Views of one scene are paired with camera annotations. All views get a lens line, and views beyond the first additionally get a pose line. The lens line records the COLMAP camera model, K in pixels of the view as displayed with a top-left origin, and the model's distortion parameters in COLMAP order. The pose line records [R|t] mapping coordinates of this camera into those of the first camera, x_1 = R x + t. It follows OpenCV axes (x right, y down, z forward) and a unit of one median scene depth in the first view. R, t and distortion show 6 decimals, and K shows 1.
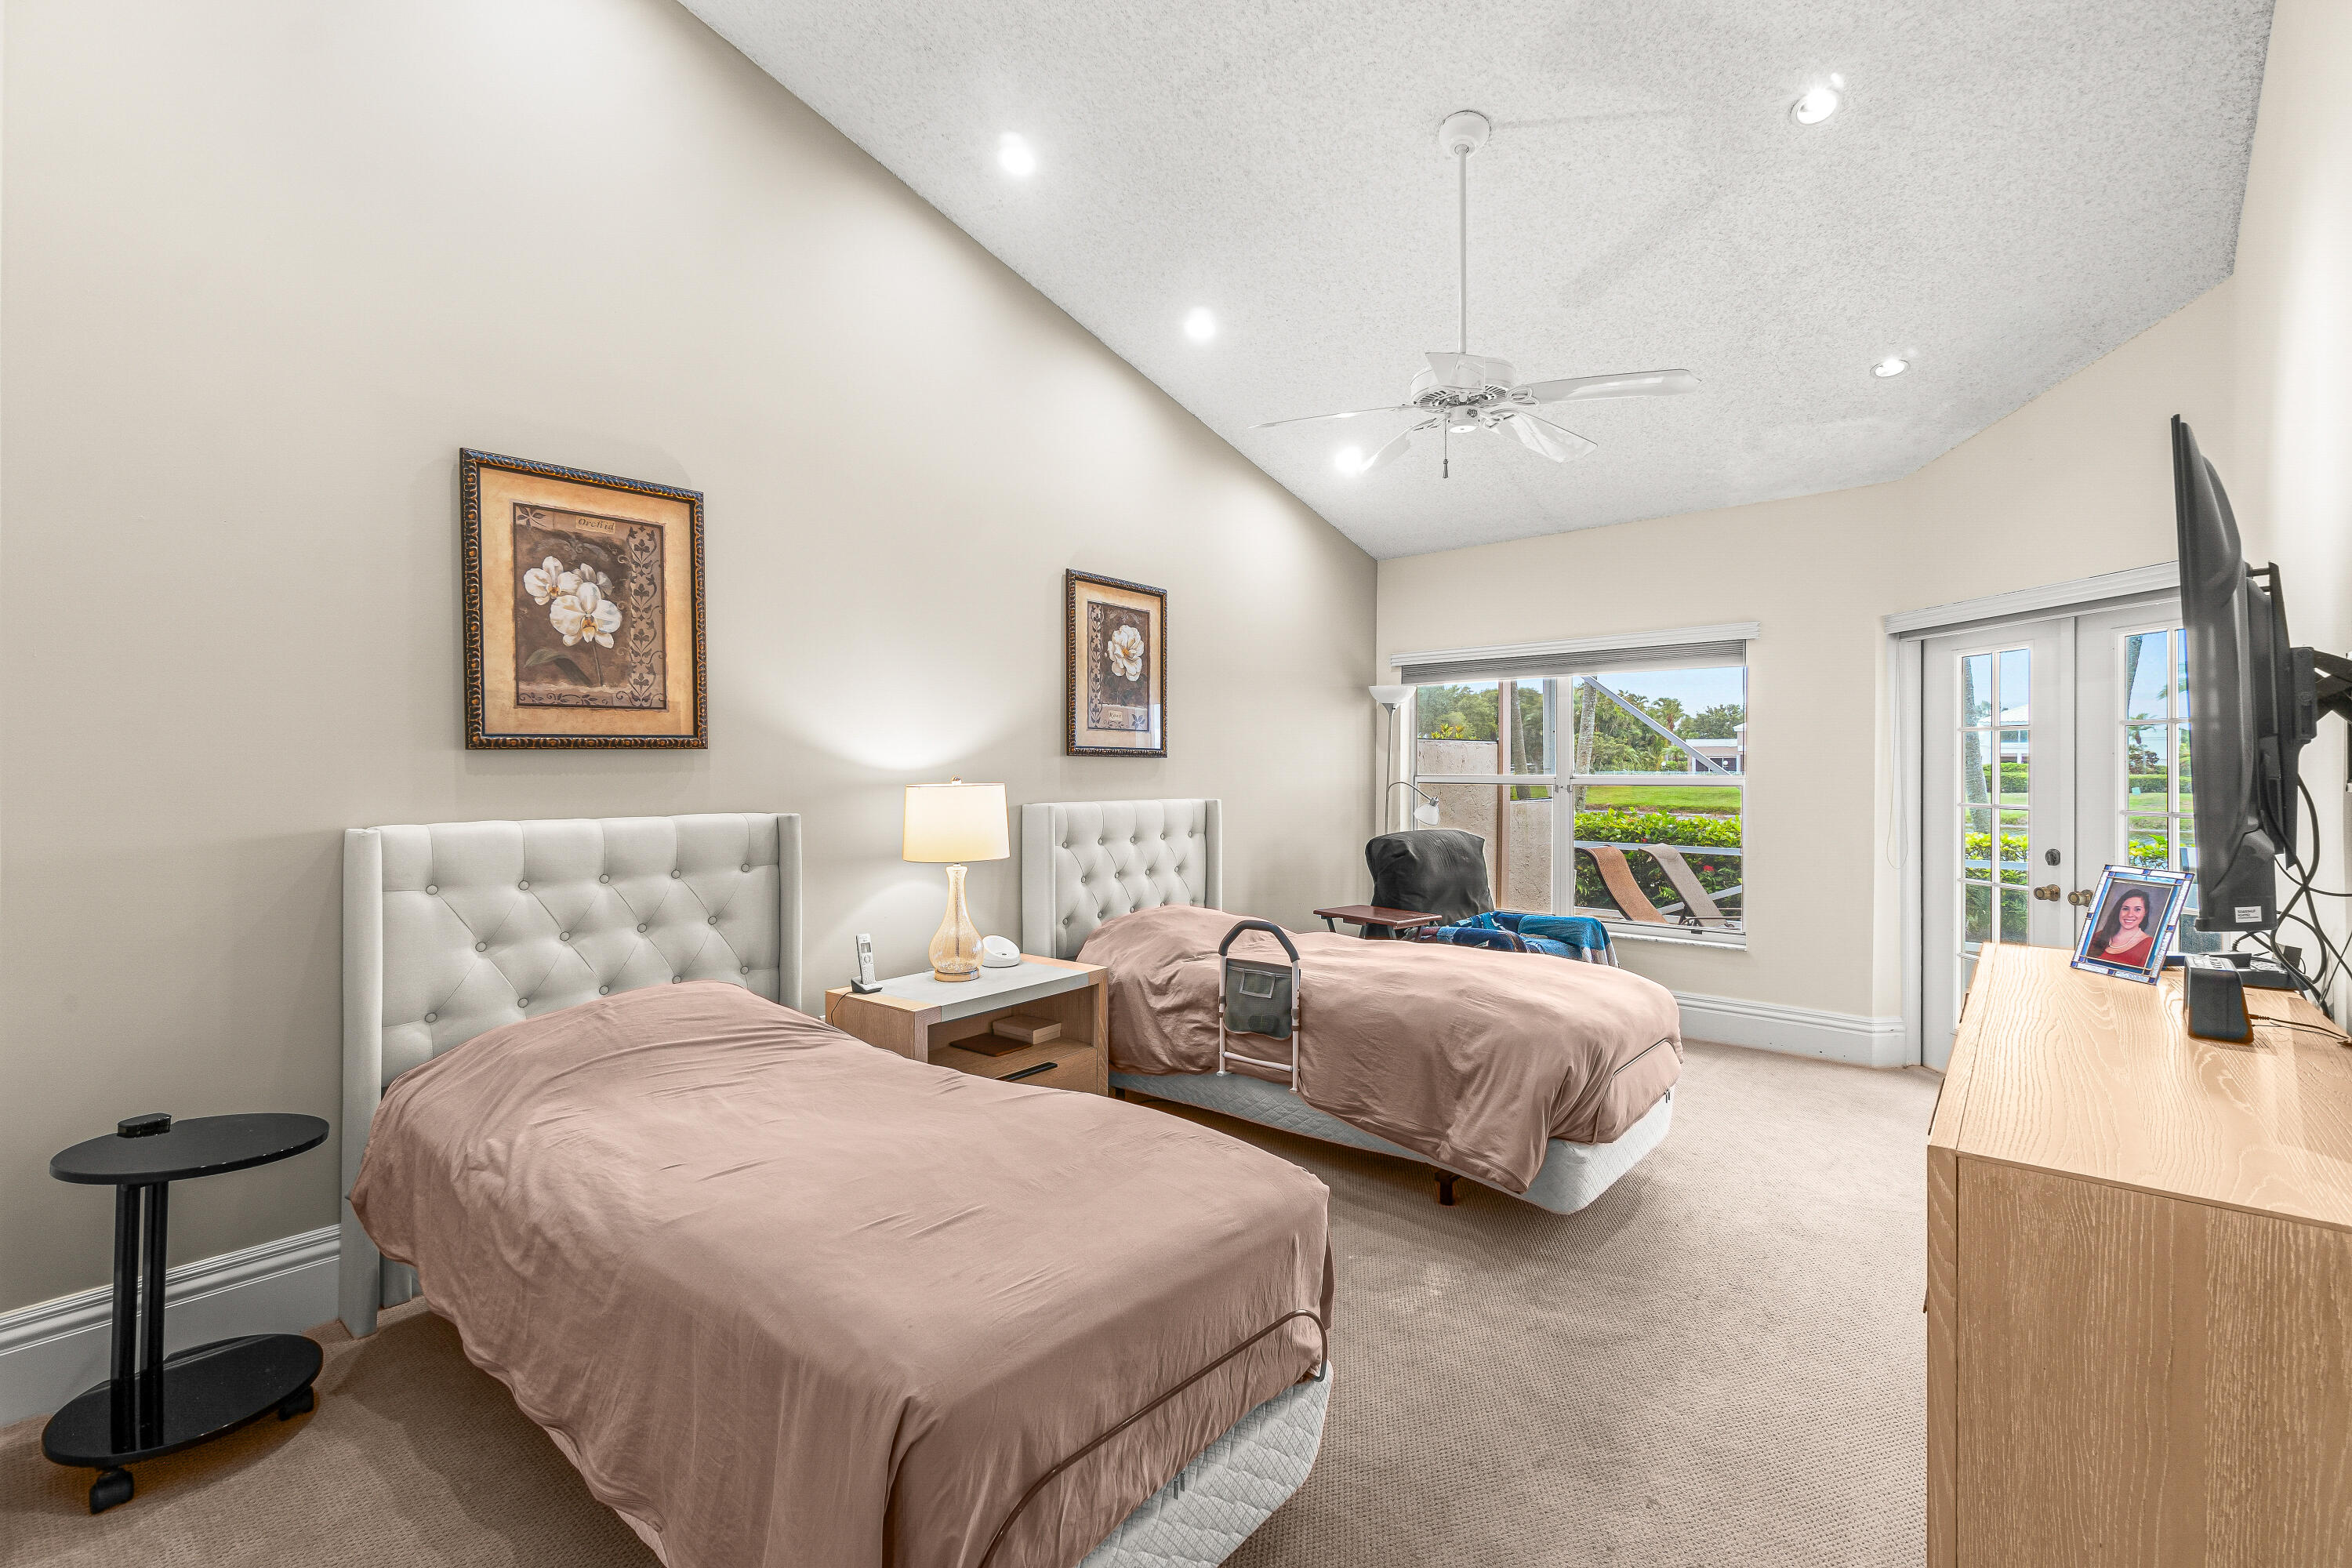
lens RADIAL K [[1023.7, 0, 1155.3], [0, 1023.7, 775.9], [0, 0, 1]] dist [-0.006934, 0.003187]
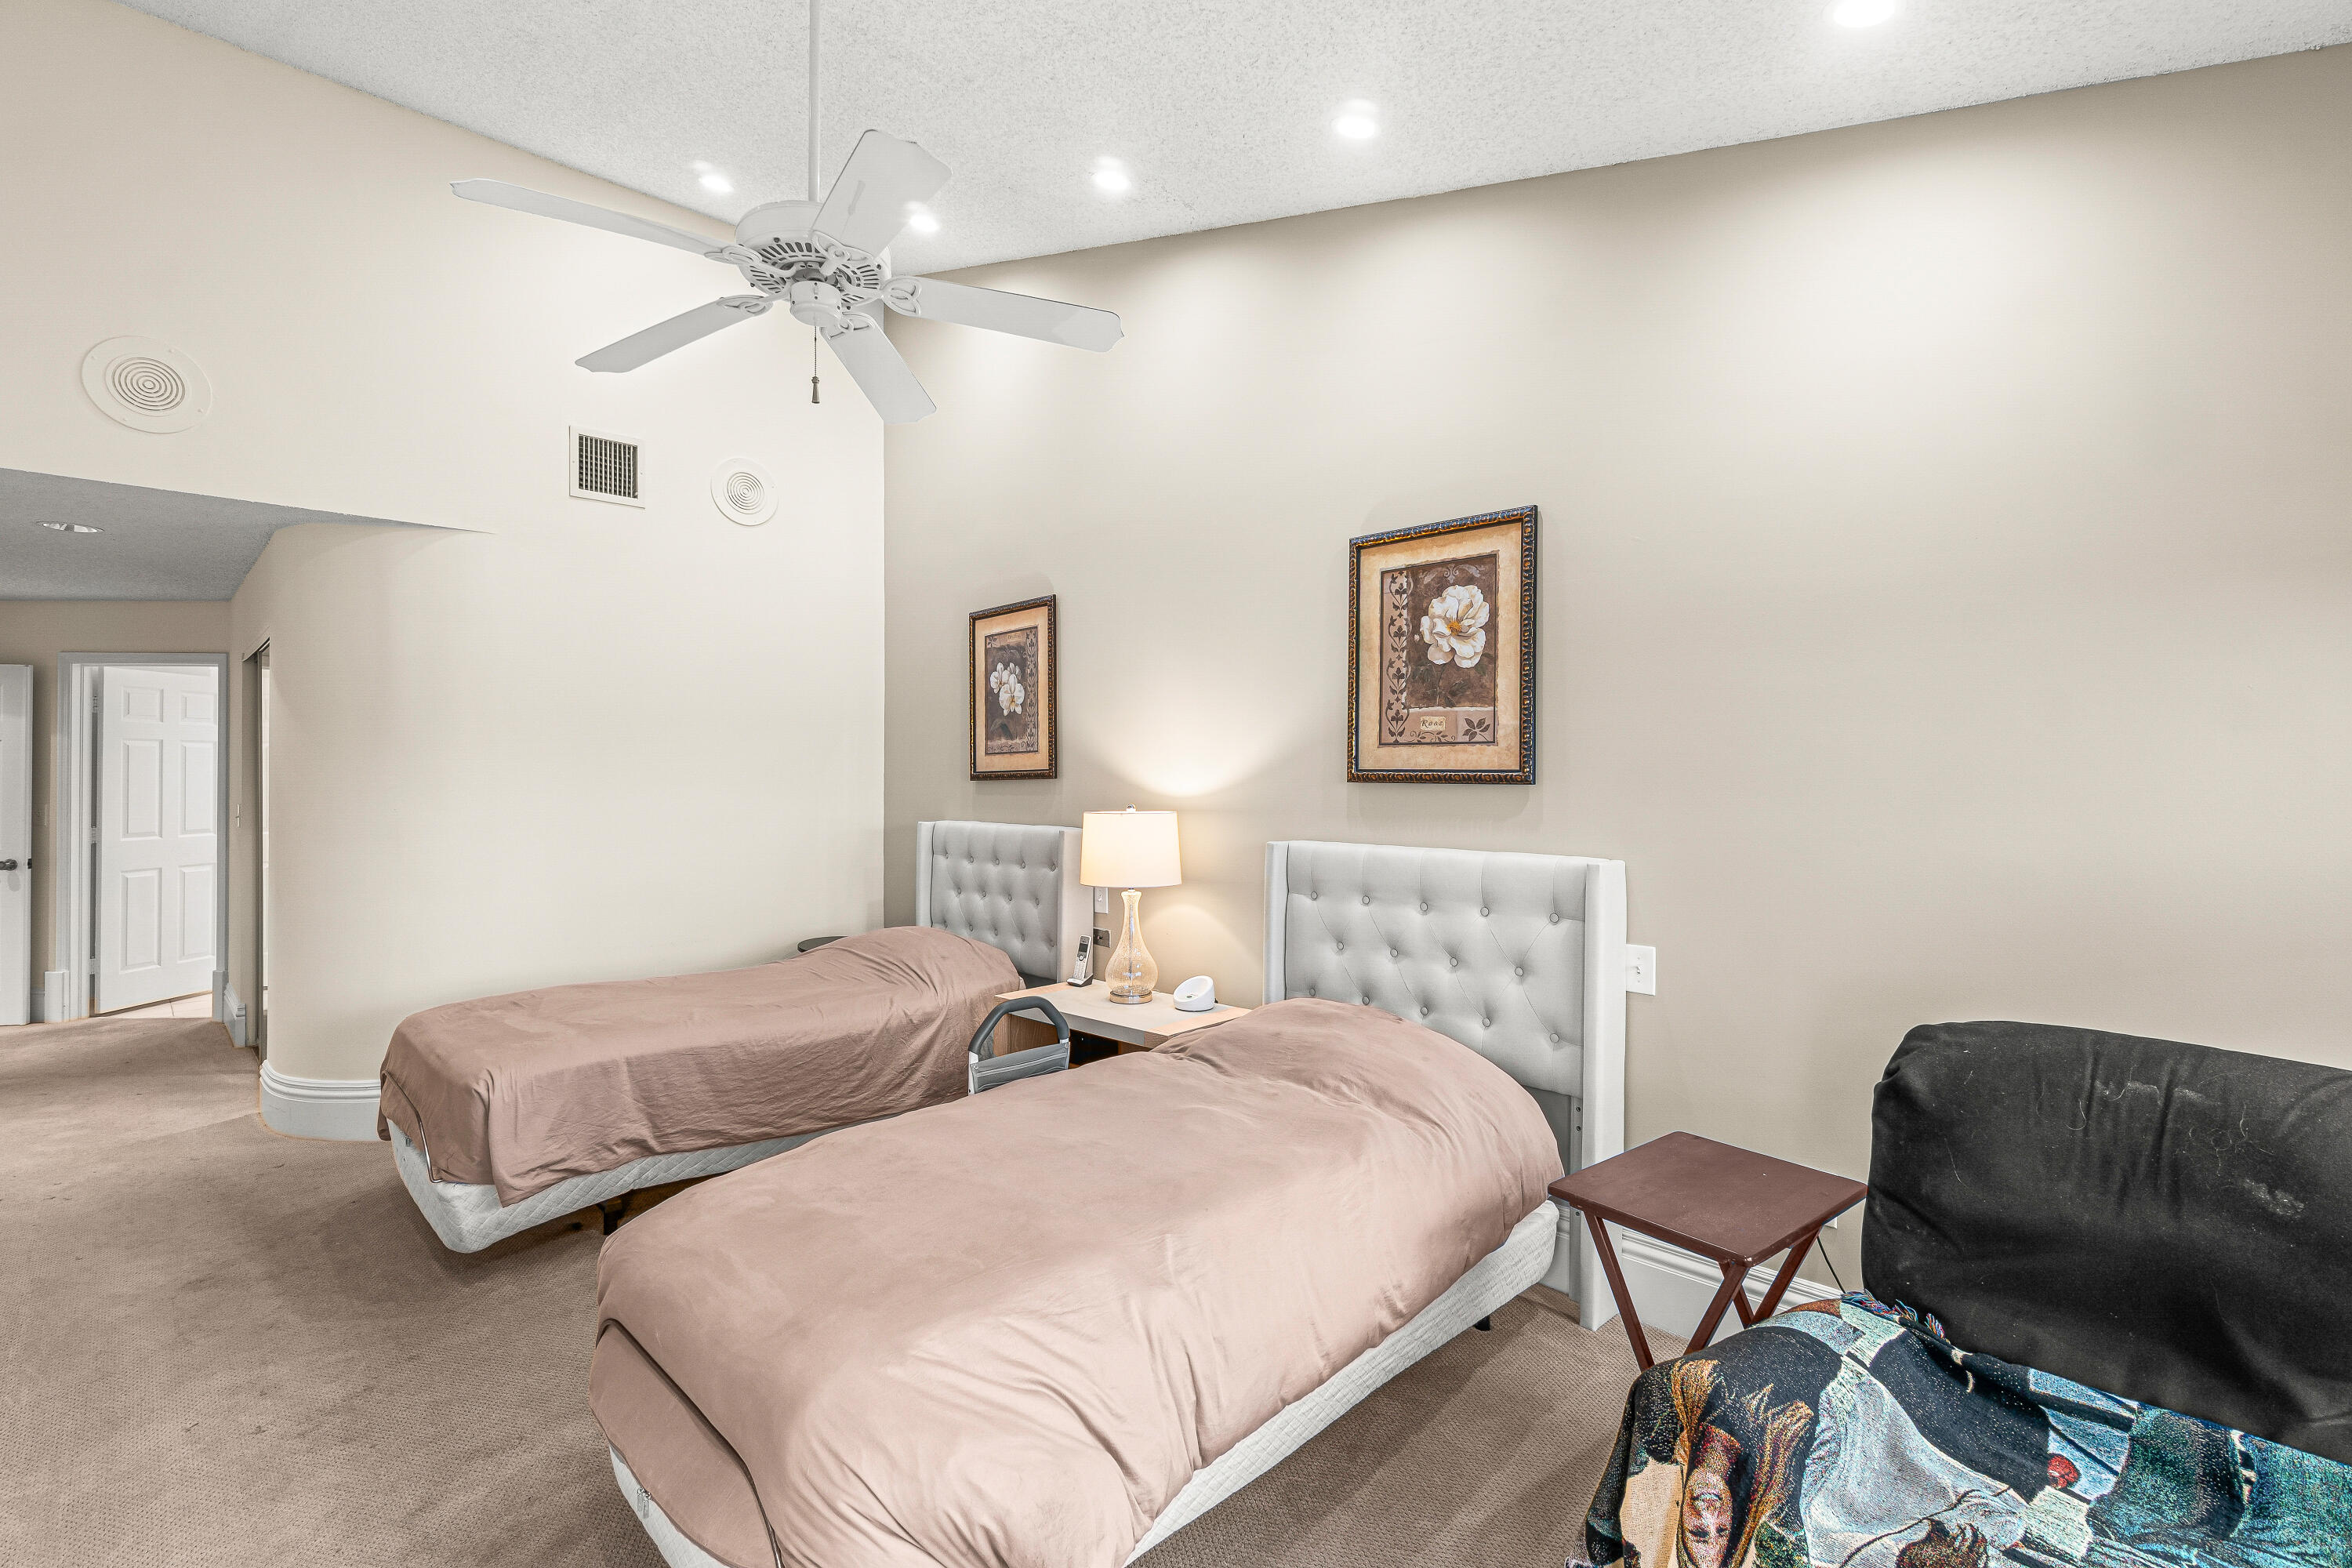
lens RADIAL K [[1023.7, 0, 1171.3], [0, 1023.7, 804.1], [0, 0, 1]] dist [-0.006934, 0.003187]
pose [[-0.051124, 0.003882, -0.998685, 0.678277], [-0.029940, 0.999537, 0.005418, -0.003208], [0.998243, 0.030178, -0.050985, 0.893809]]
